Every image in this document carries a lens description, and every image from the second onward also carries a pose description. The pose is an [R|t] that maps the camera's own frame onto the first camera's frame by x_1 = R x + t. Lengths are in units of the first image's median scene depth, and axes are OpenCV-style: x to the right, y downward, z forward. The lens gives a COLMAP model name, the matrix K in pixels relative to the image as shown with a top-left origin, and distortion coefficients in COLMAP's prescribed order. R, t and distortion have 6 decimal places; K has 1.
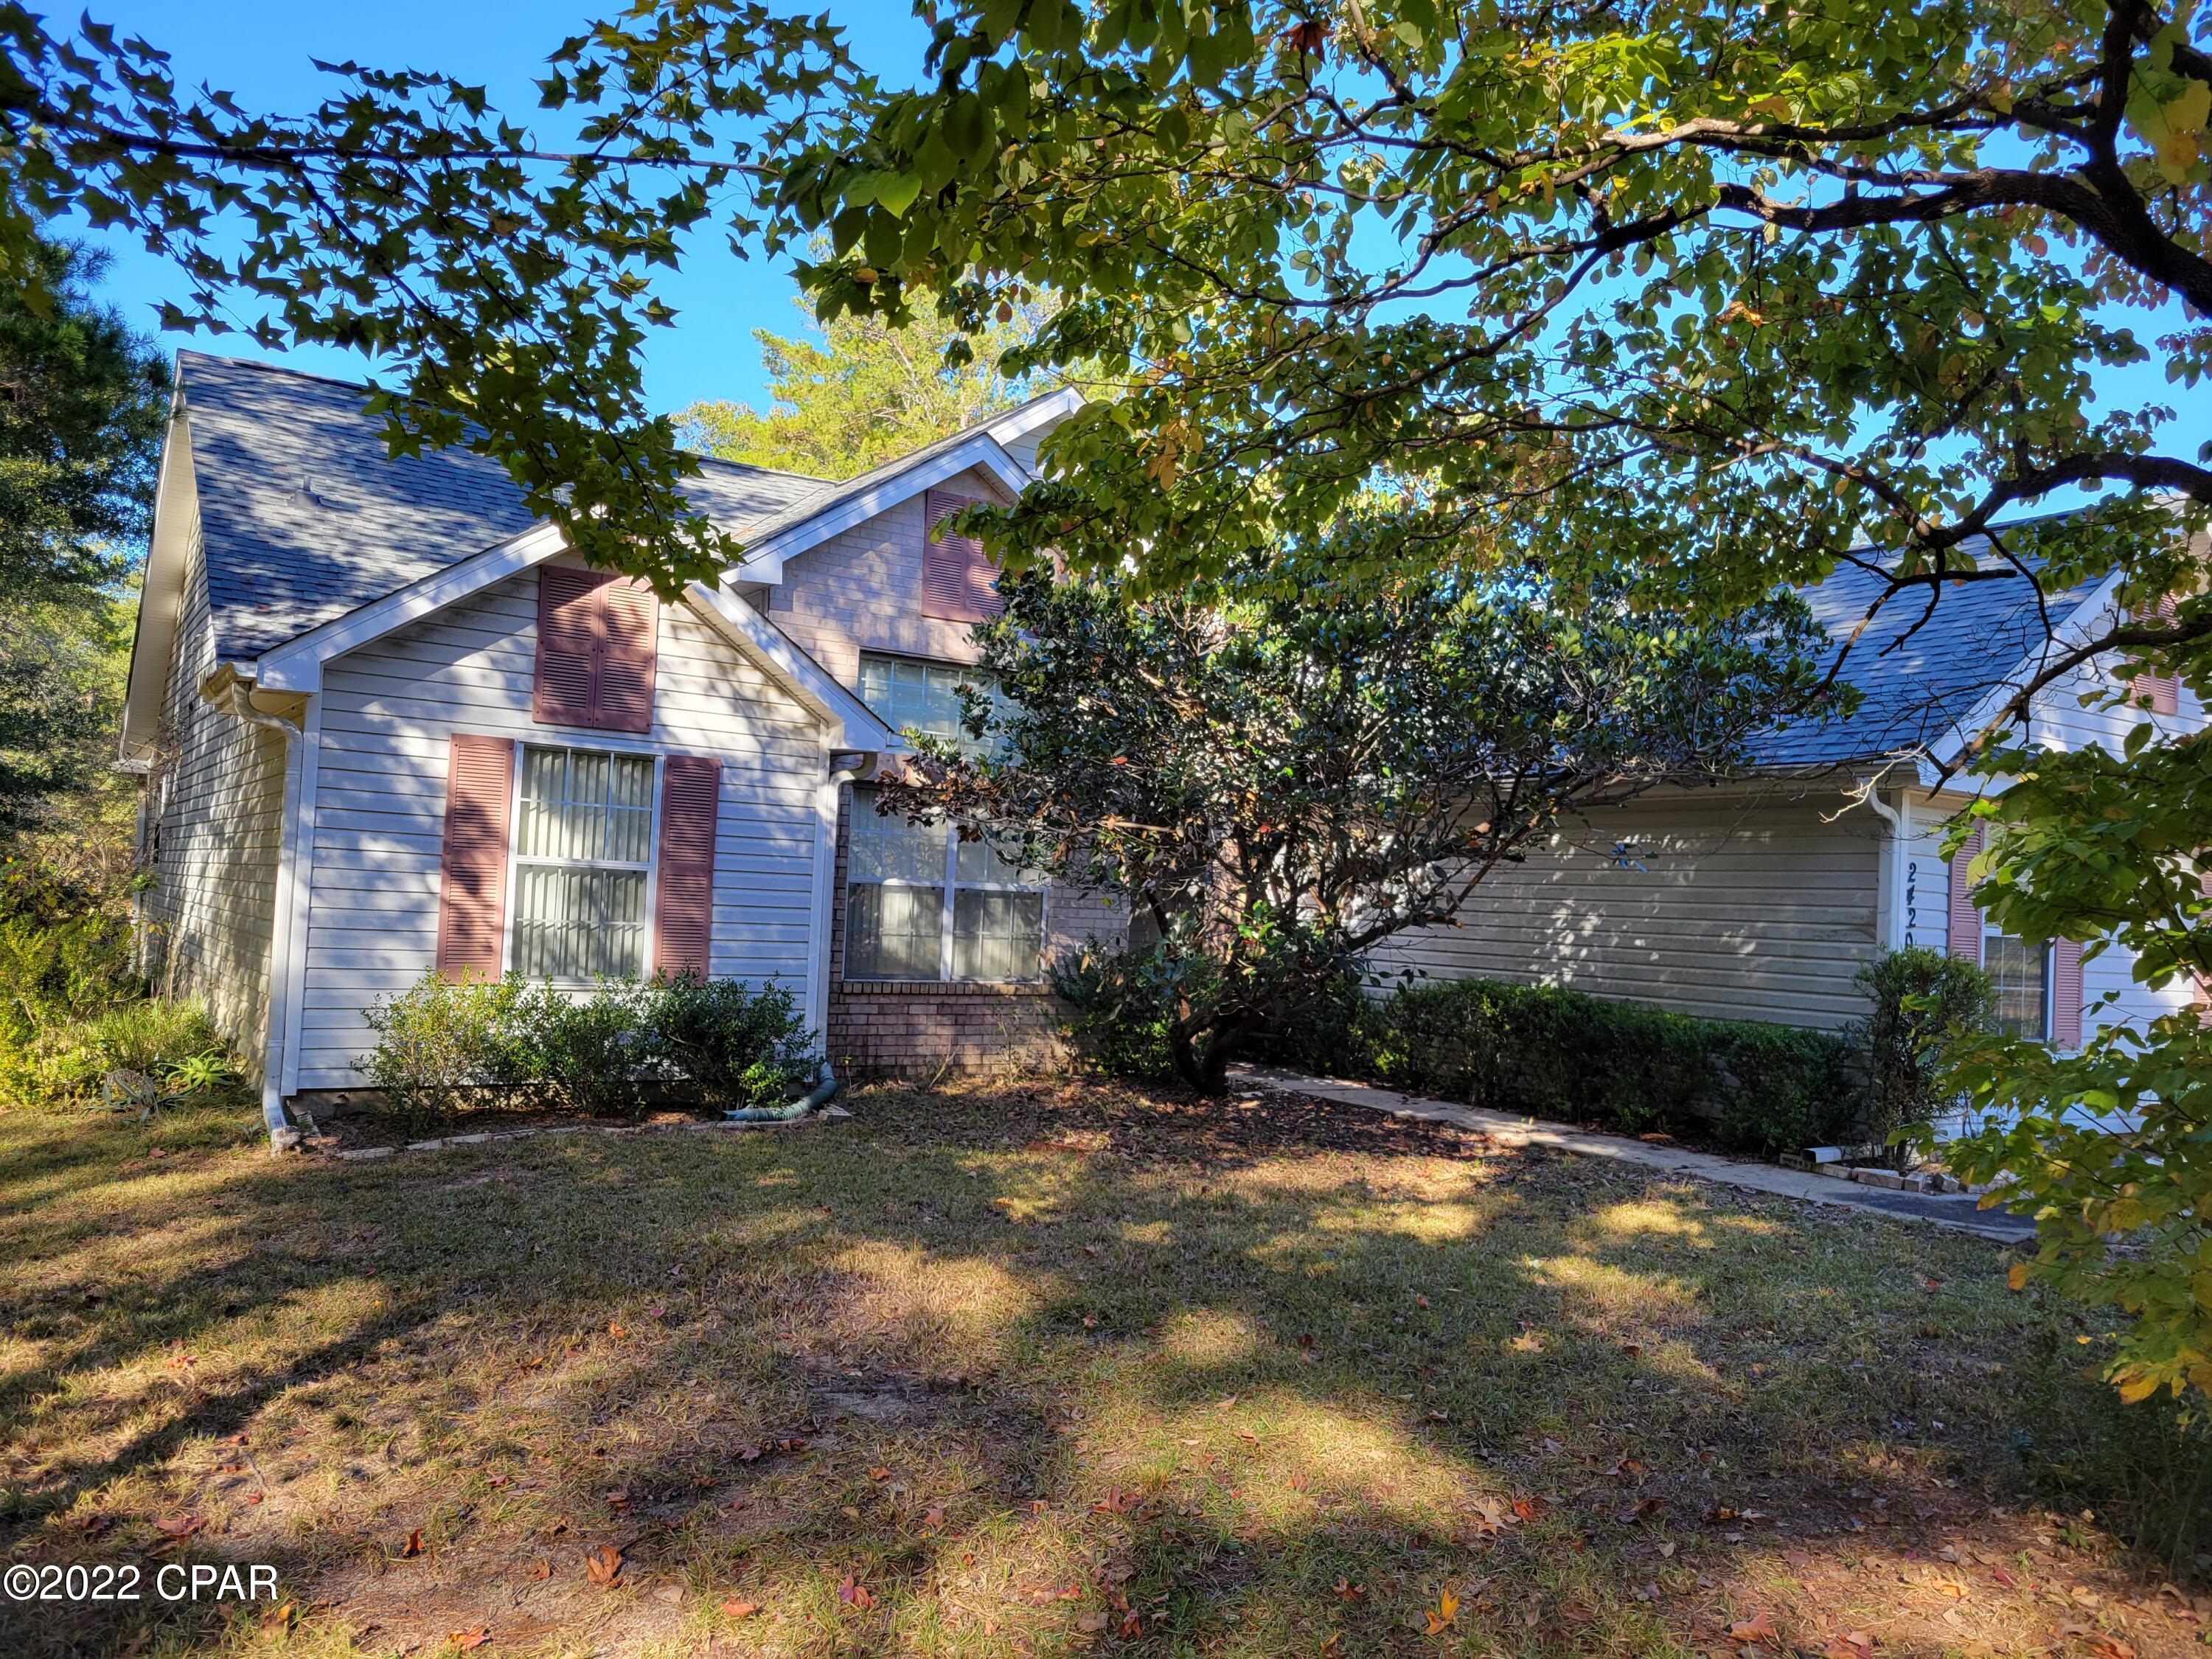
lens RADIAL K [[1652.4, 0, 1138.1], [0, 1652.4, 831.5], [0, 0, 1]] dist [0.001538, 0.003185]
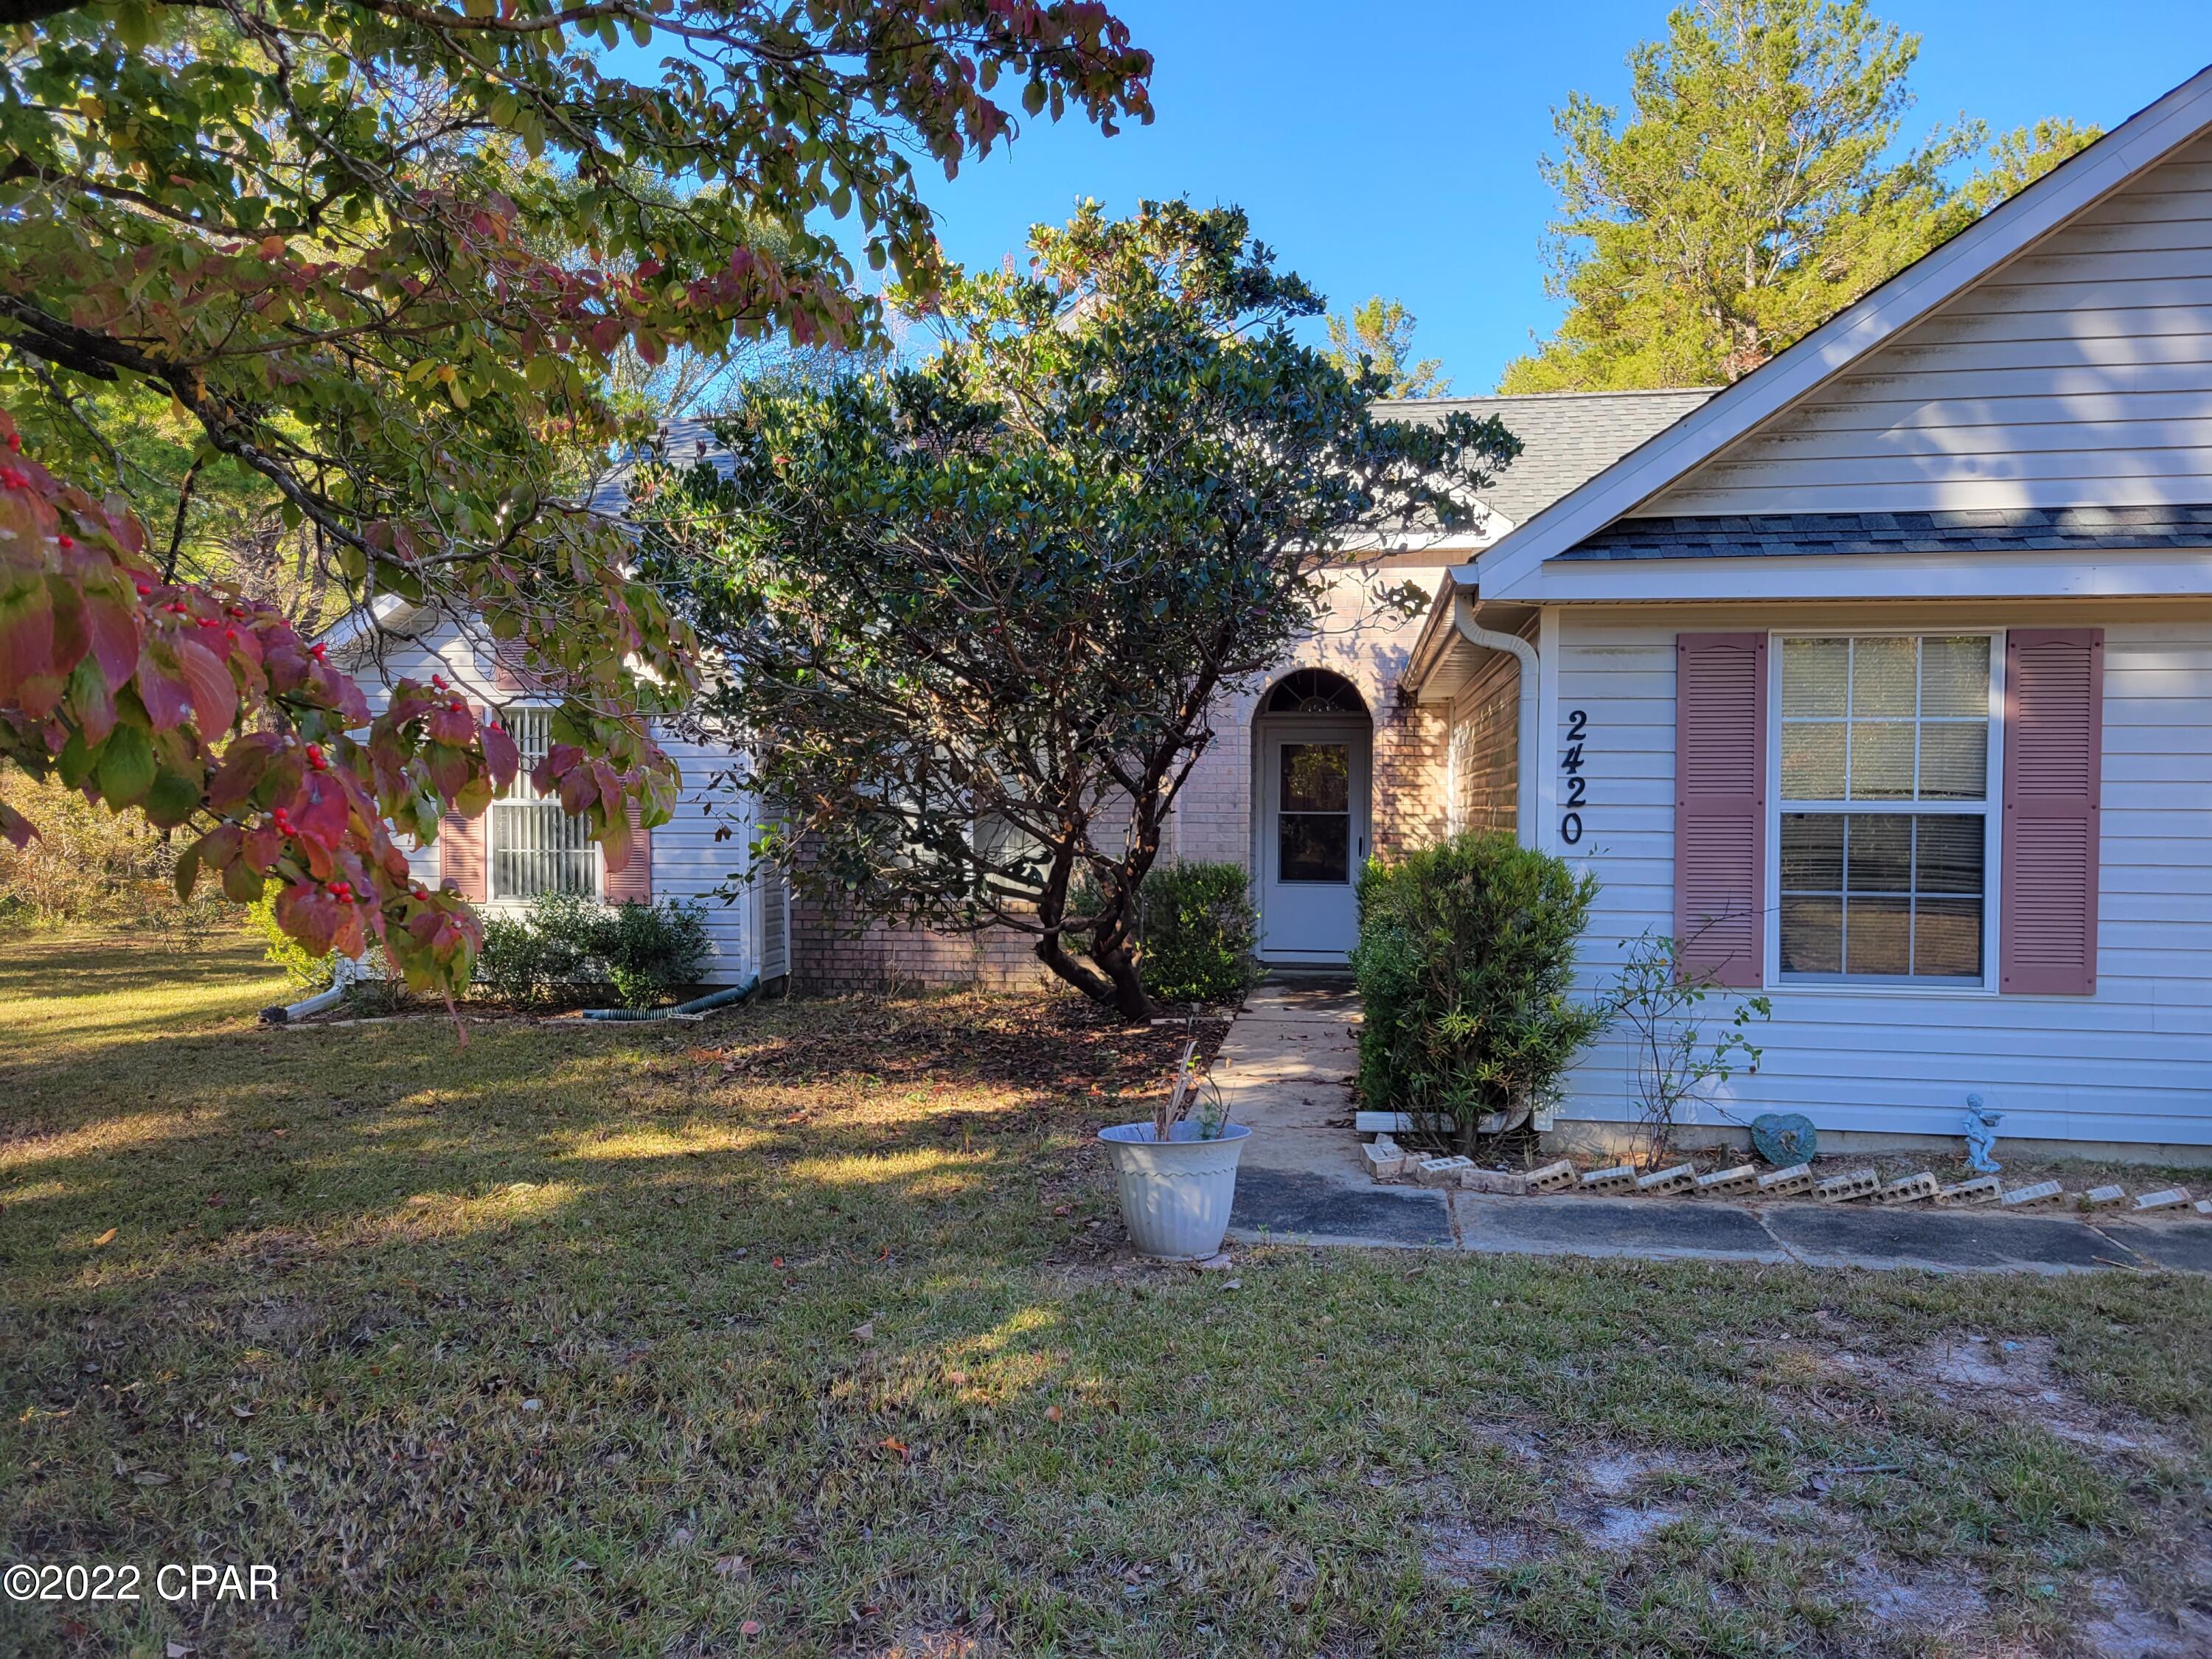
lens RADIAL K [[1652.4, 0, 1138.1], [0, 1652.4, 831.5], [0, 0, 1]] dist [0.001538, 0.003185]
pose [[0.745184, -0.036354, -0.665867, 0.812632], [0.060413, 0.998087, 0.013118, 0.050135], [0.664116, -0.050003, 0.745955, 0.379757]]
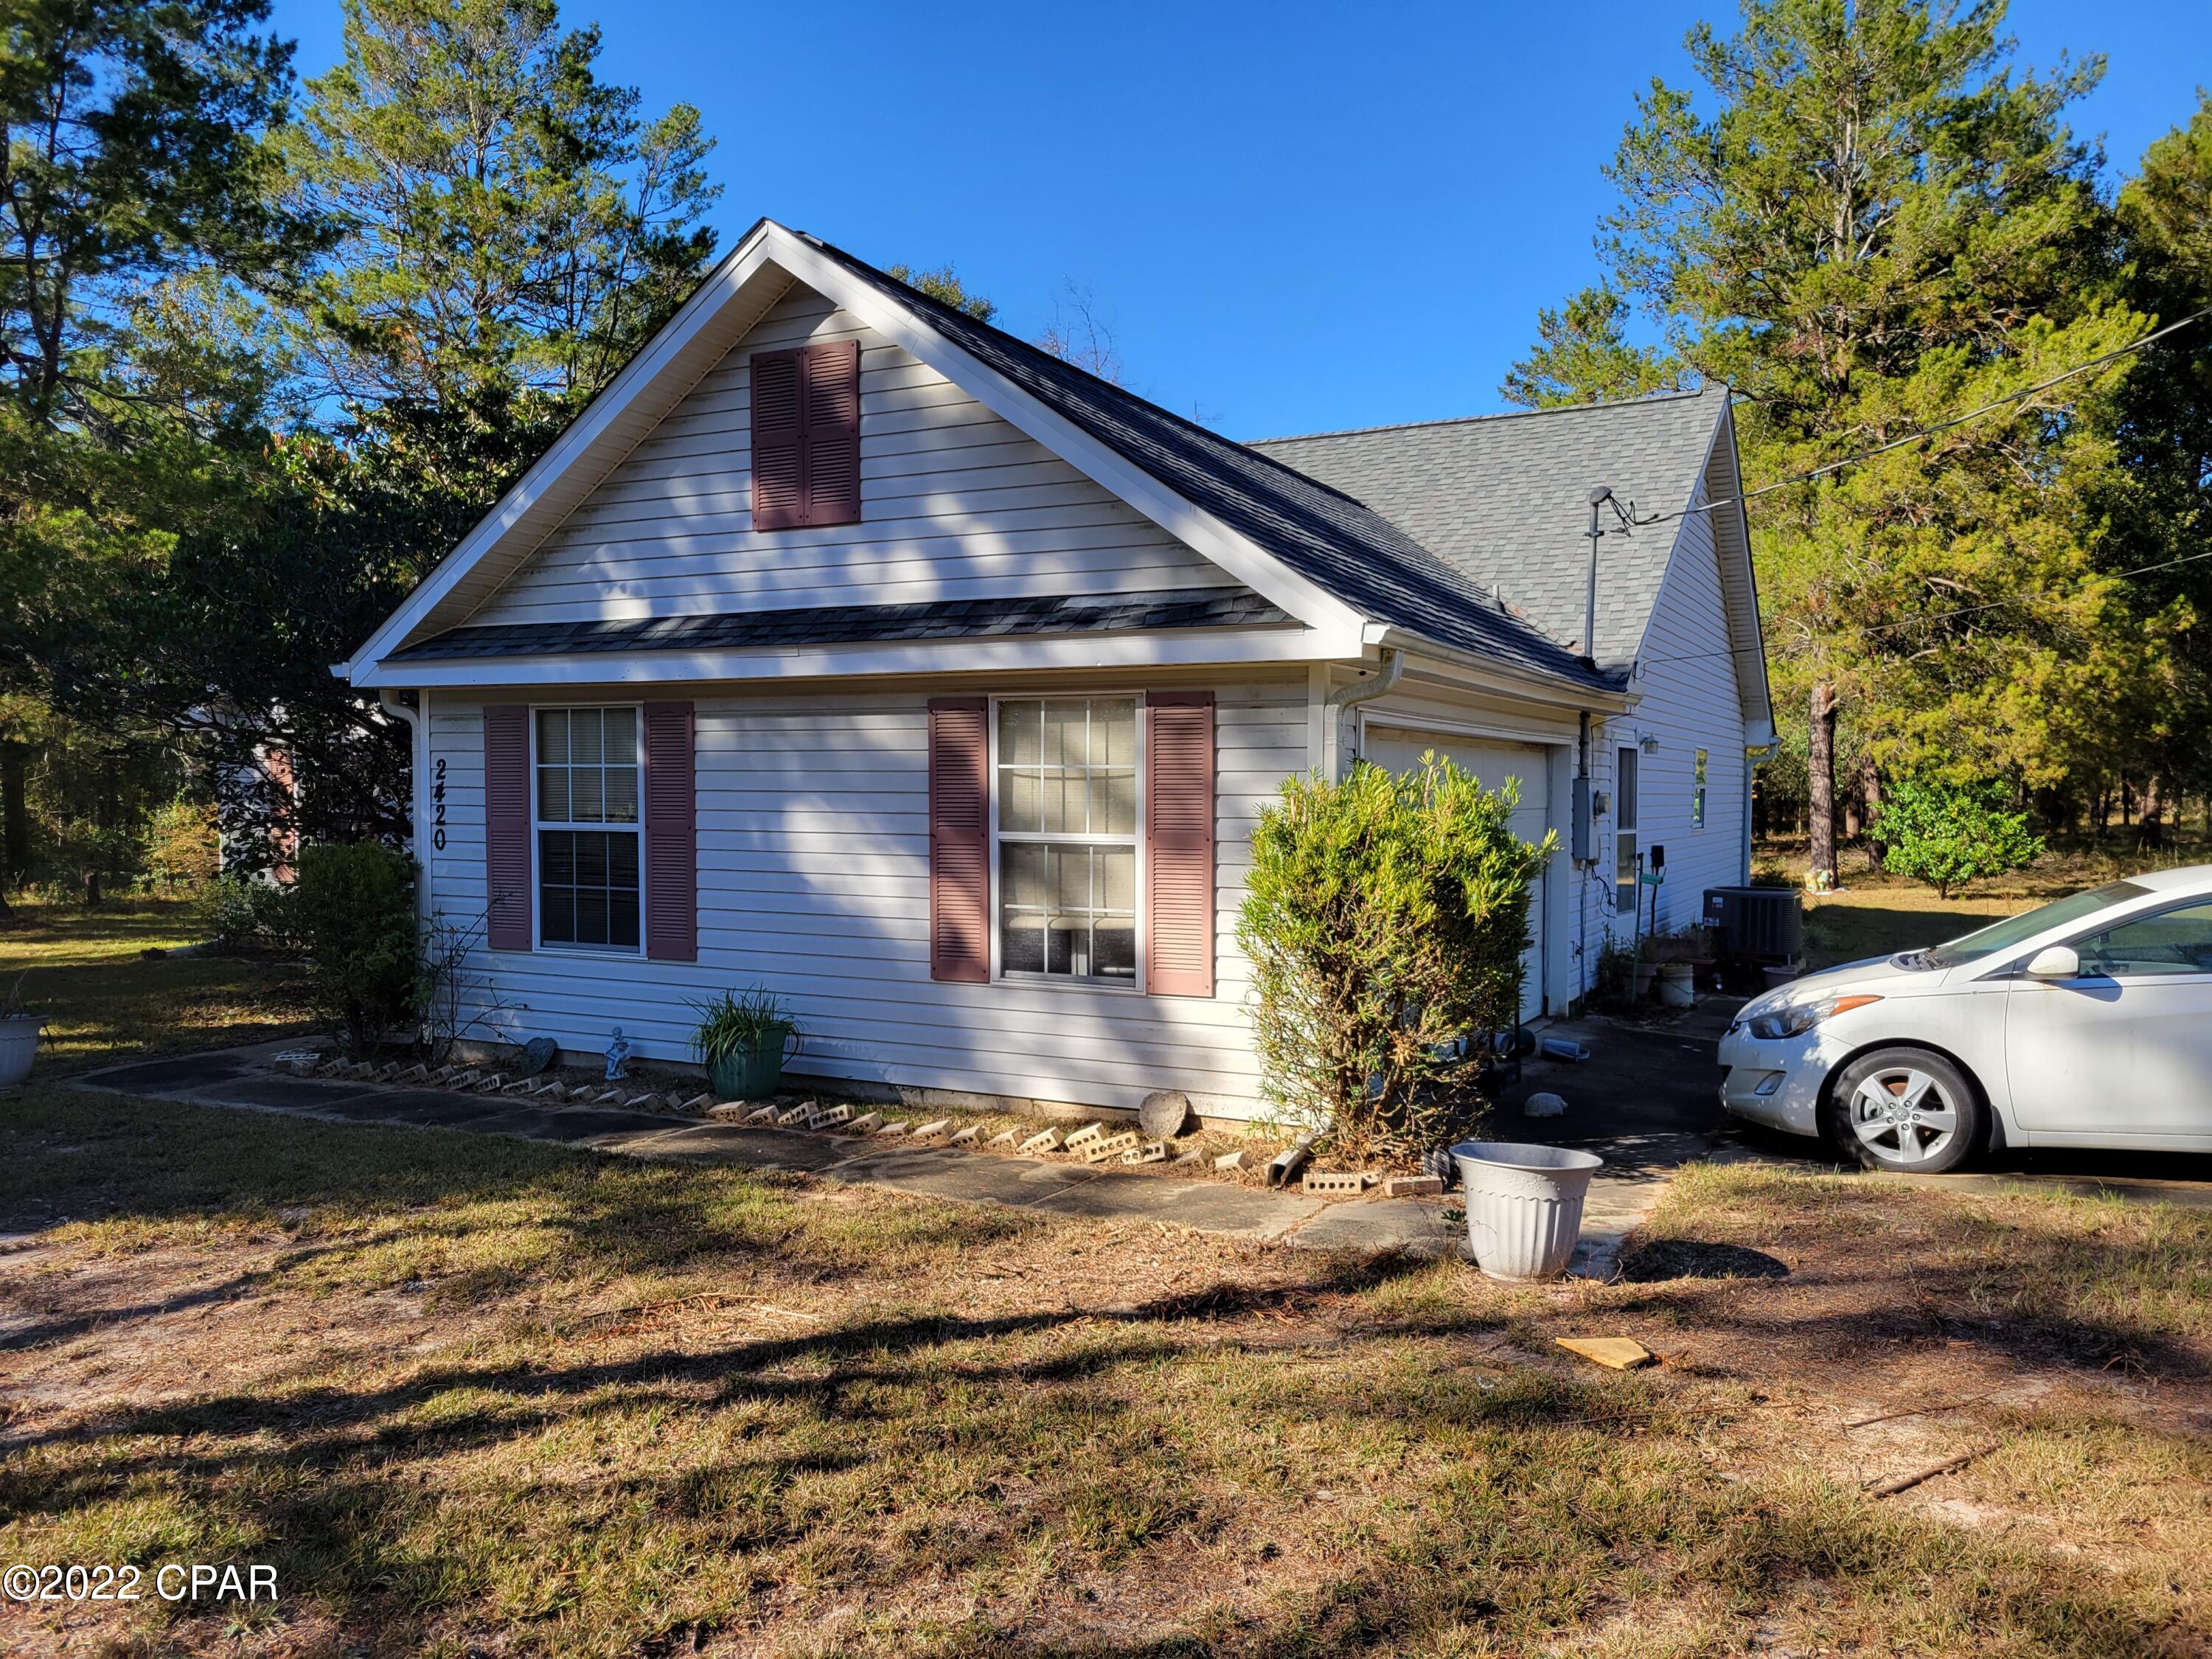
lens RADIAL K [[1652.4, 0, 1138.1], [0, 1652.4, 831.5], [0, 0, 1]] dist [0.001538, 0.003185]
pose [[0.511193, -0.013710, -0.859357, 1.603802], [0.065023, 0.997624, 0.022764, 0.069331], [0.857003, -0.067515, 0.510870, 0.874992]]
